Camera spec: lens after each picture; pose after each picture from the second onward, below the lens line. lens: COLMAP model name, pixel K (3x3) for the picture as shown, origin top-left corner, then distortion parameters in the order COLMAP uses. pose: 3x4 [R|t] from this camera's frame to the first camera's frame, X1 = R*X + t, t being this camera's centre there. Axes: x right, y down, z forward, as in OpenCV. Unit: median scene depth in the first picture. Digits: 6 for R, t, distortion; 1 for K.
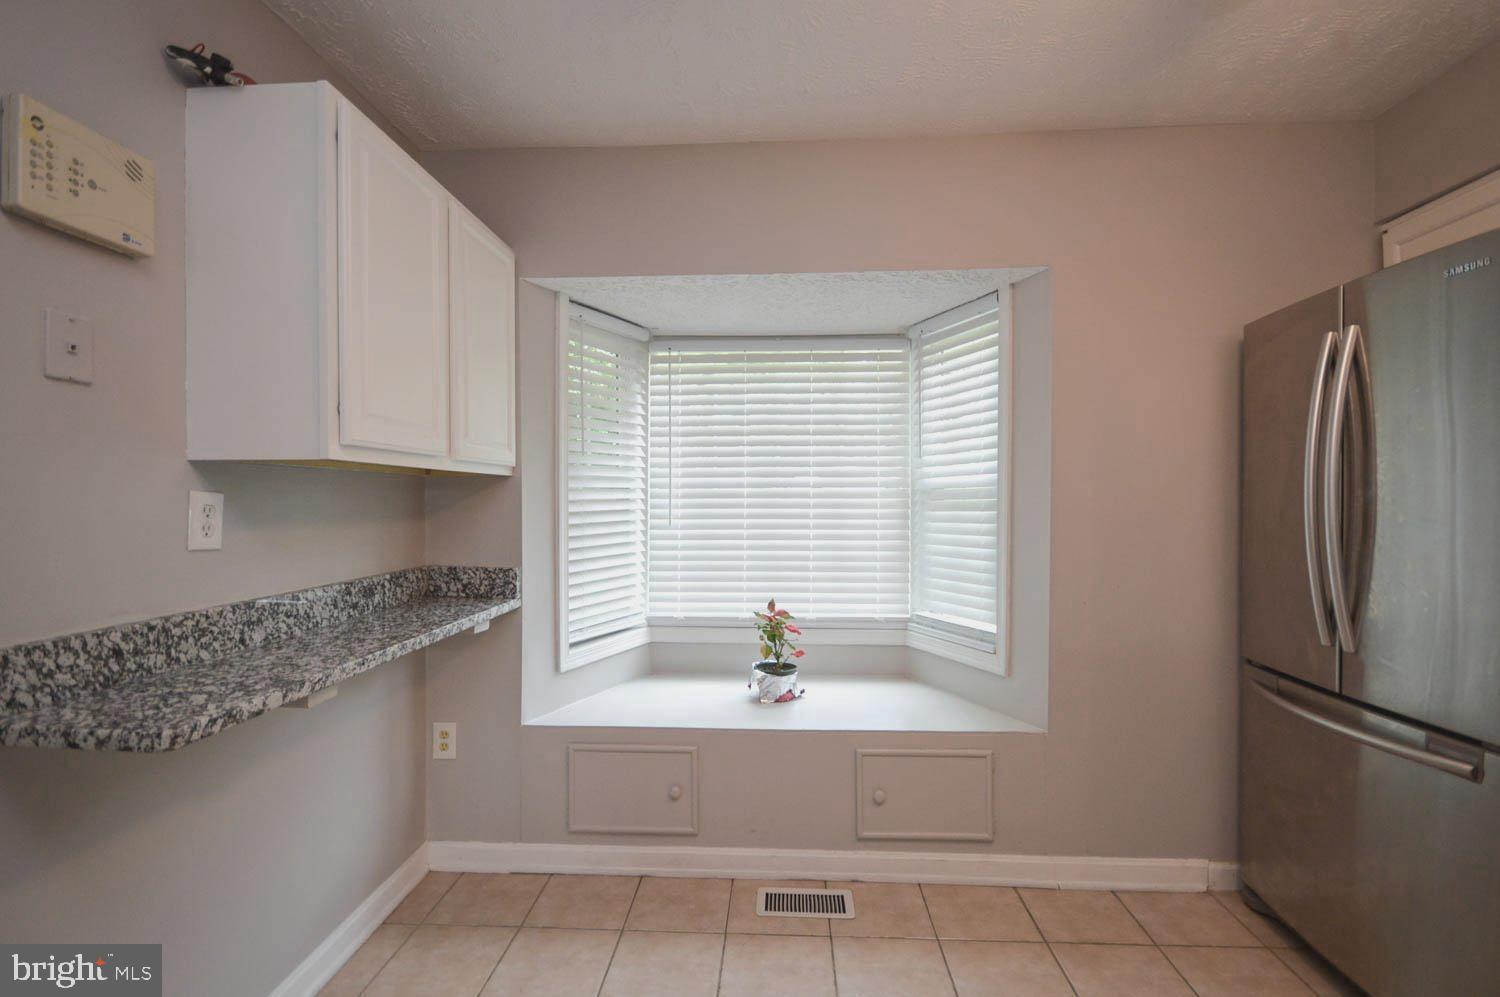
lens RADIAL K [[676.0, 0, 750.0], [0, 676.0, 498.5], [0, 0, 1]] dist [-0.001699, -0.000463]
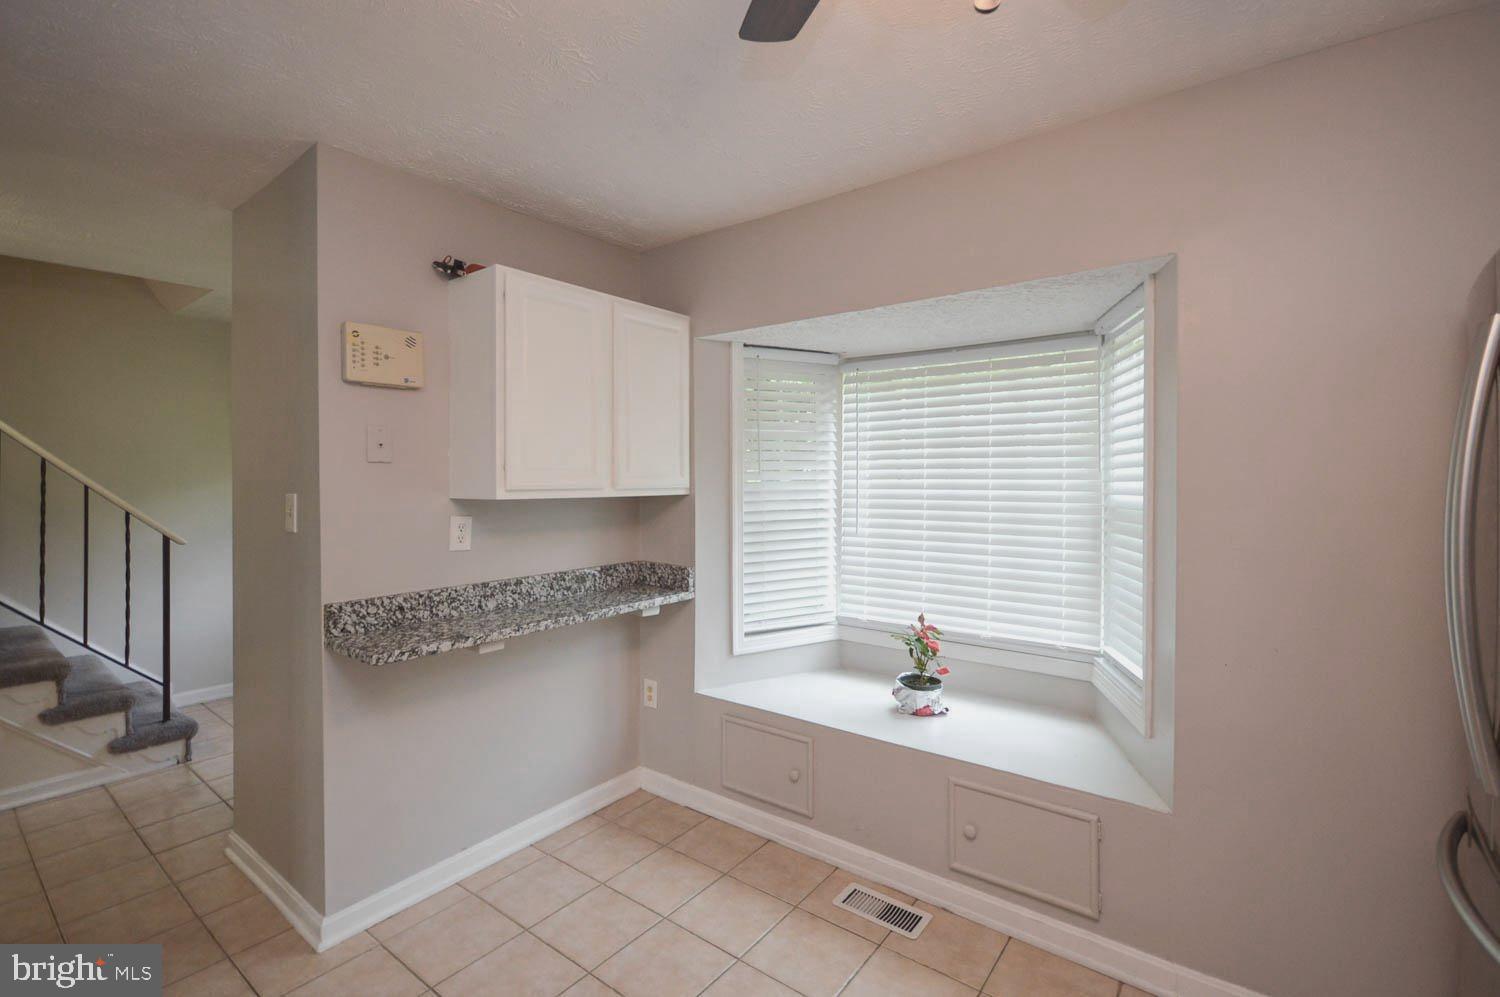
lens RADIAL K [[675.1, 0, 742.2], [0, 675.1, 474.1], [0, 0, 1]] dist [-0.001171, 0.000539]
pose [[0.820683, -0.004510, -0.571366, 0.483175], [0.001902, 0.999985, -0.005161, -0.069036], [0.571381, 0.003149, 0.820679, 0.014117]]
